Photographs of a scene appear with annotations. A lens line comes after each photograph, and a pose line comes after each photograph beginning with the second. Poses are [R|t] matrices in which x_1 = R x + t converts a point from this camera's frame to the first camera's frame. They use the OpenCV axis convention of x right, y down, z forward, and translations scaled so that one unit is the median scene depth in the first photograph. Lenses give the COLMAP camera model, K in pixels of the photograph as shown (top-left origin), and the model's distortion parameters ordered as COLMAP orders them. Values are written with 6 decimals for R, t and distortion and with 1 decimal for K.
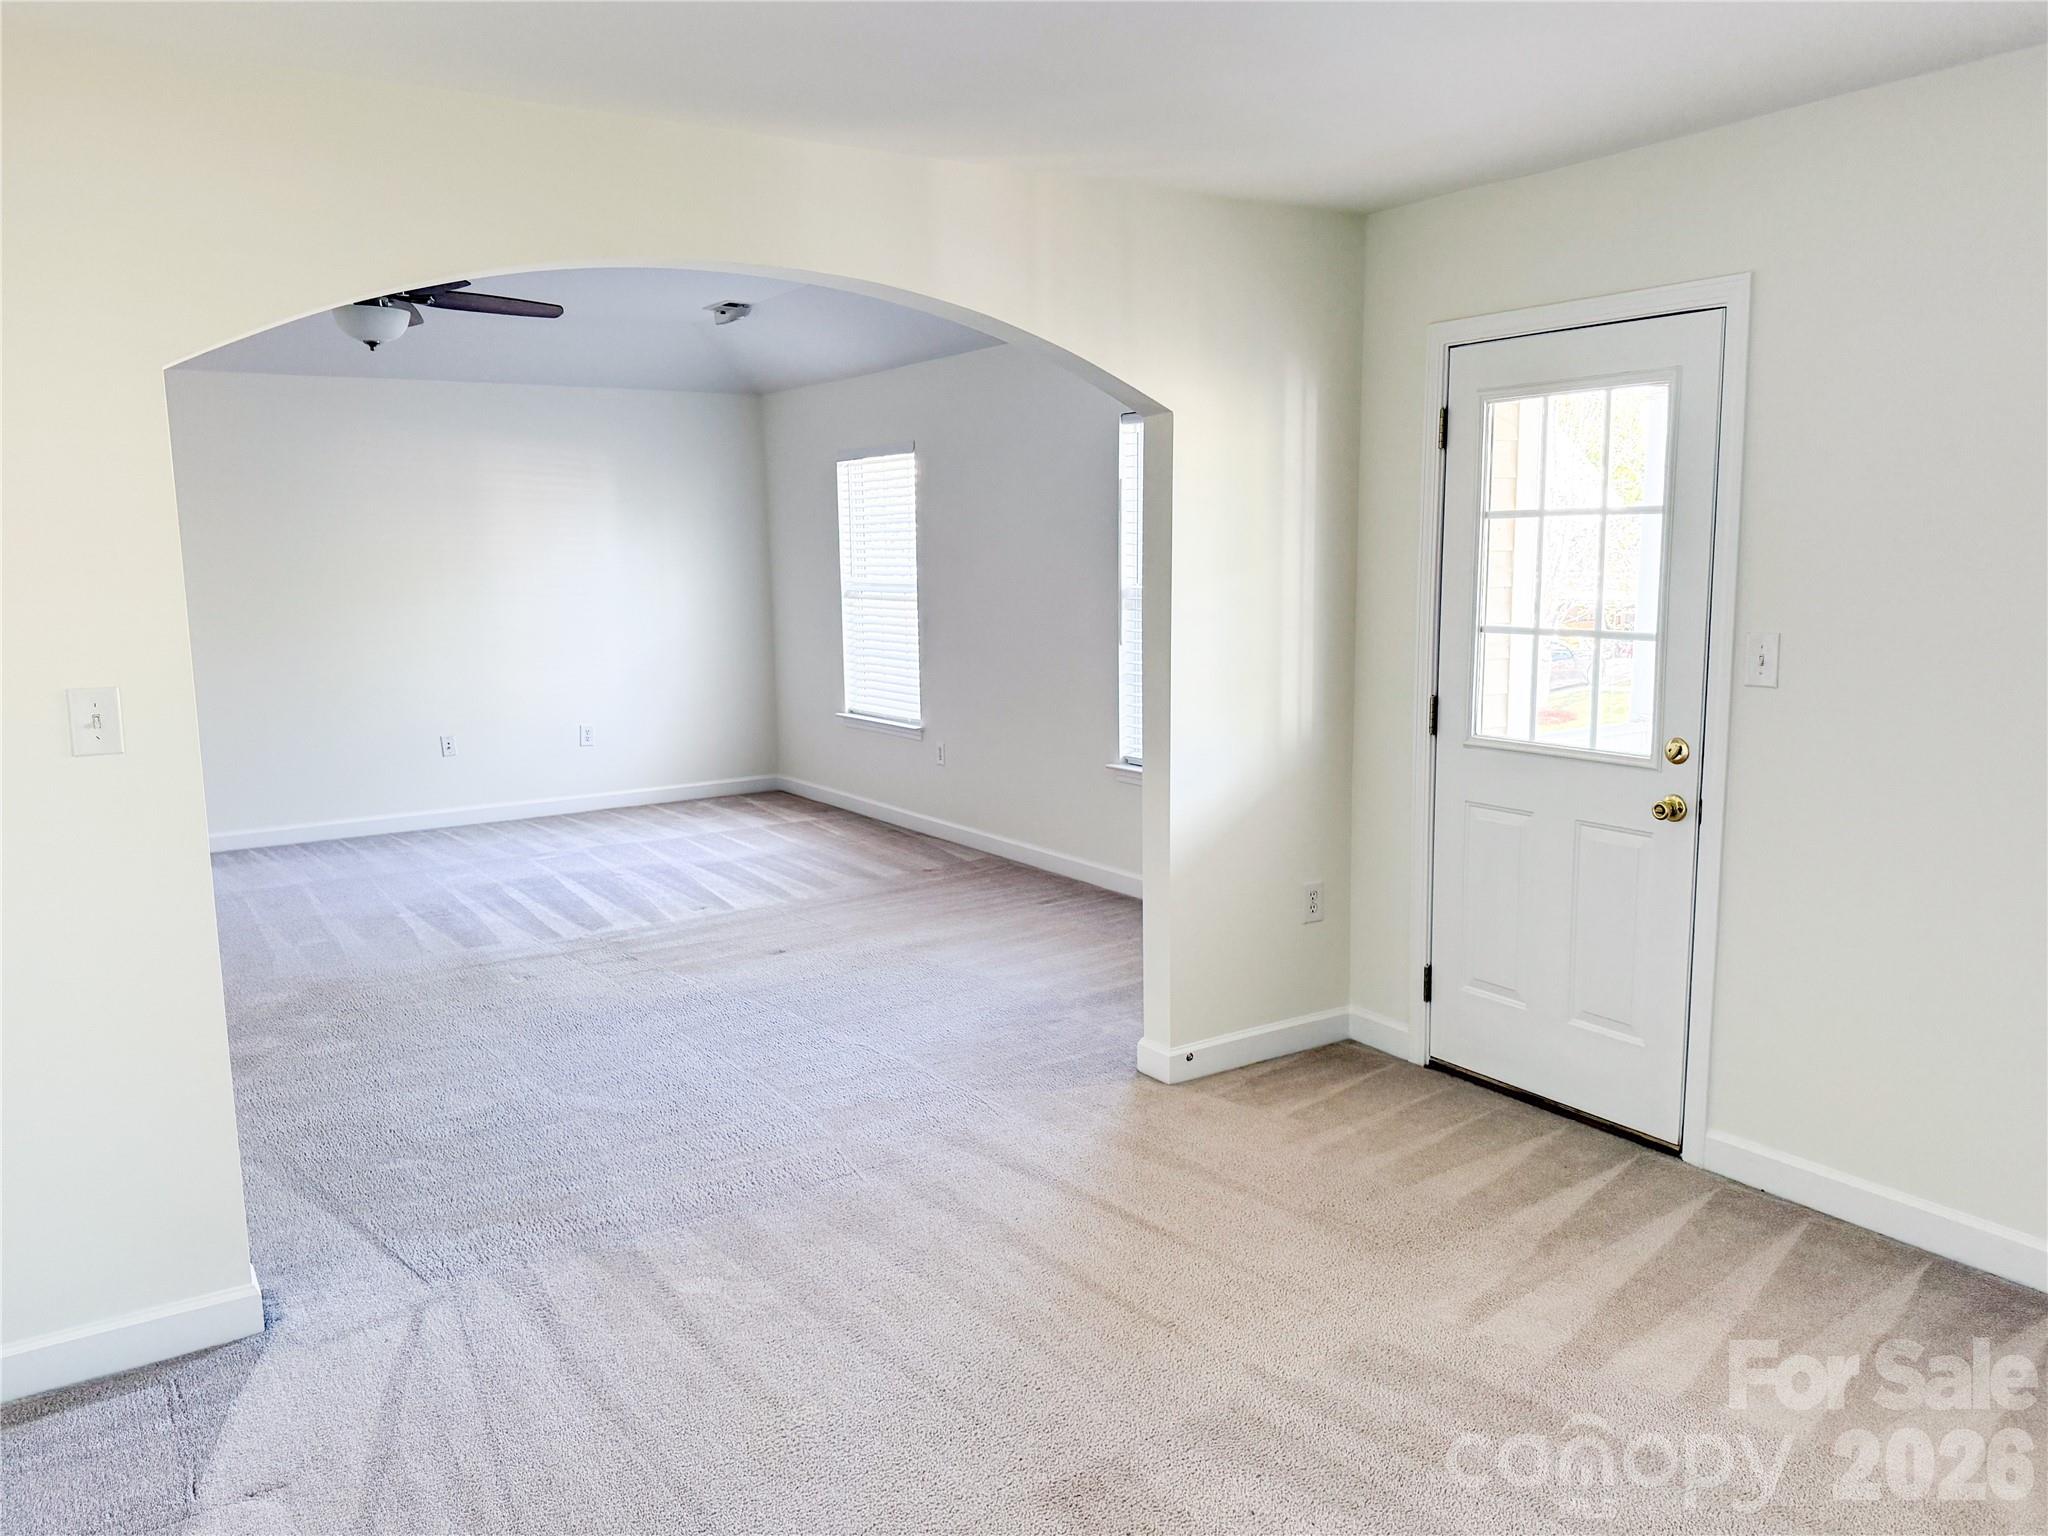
lens RADIAL K [[1512.1, 0, 1026.3], [0, 1512.1, 797.5], [0, 0, 1]] dist [0.053556, -0.072084]
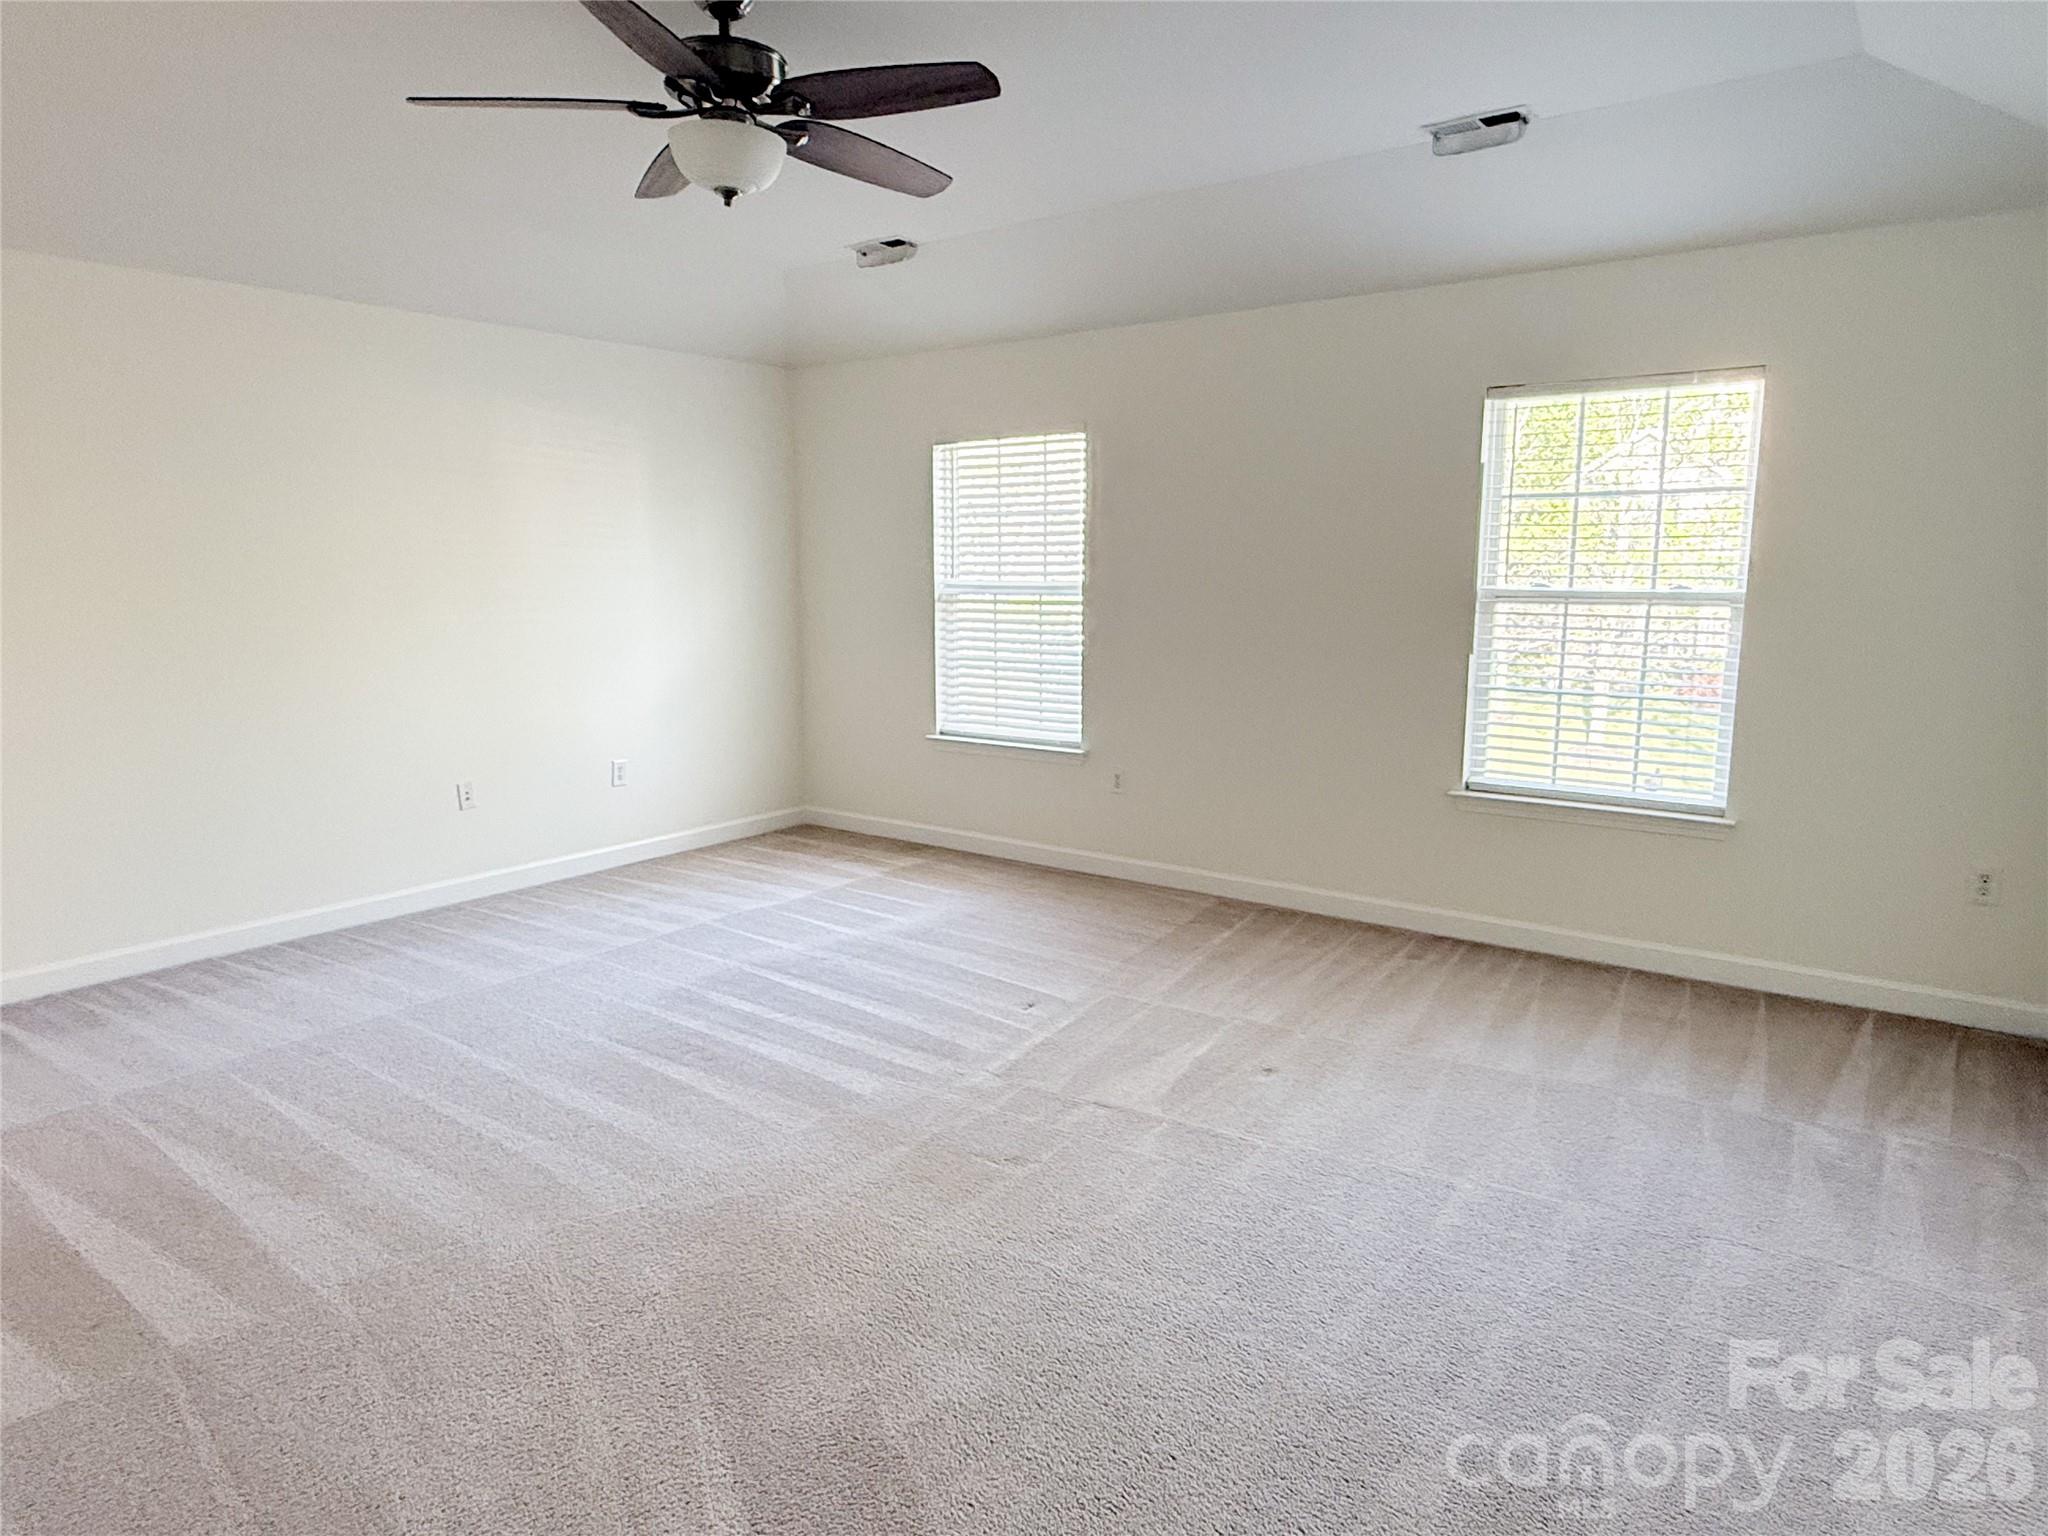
lens RADIAL K [[1268.4, 0, 1012.9], [0, 1268.4, 777.2], [0, 0, 1]] dist [0.005074, 0.003657]
pose [[0.944912, -0.043889, 0.324369, -0.425375], [0.043514, 0.999017, 0.008413, -0.048073], [-0.324419, 0.006165, 0.945893, 0.399433]]
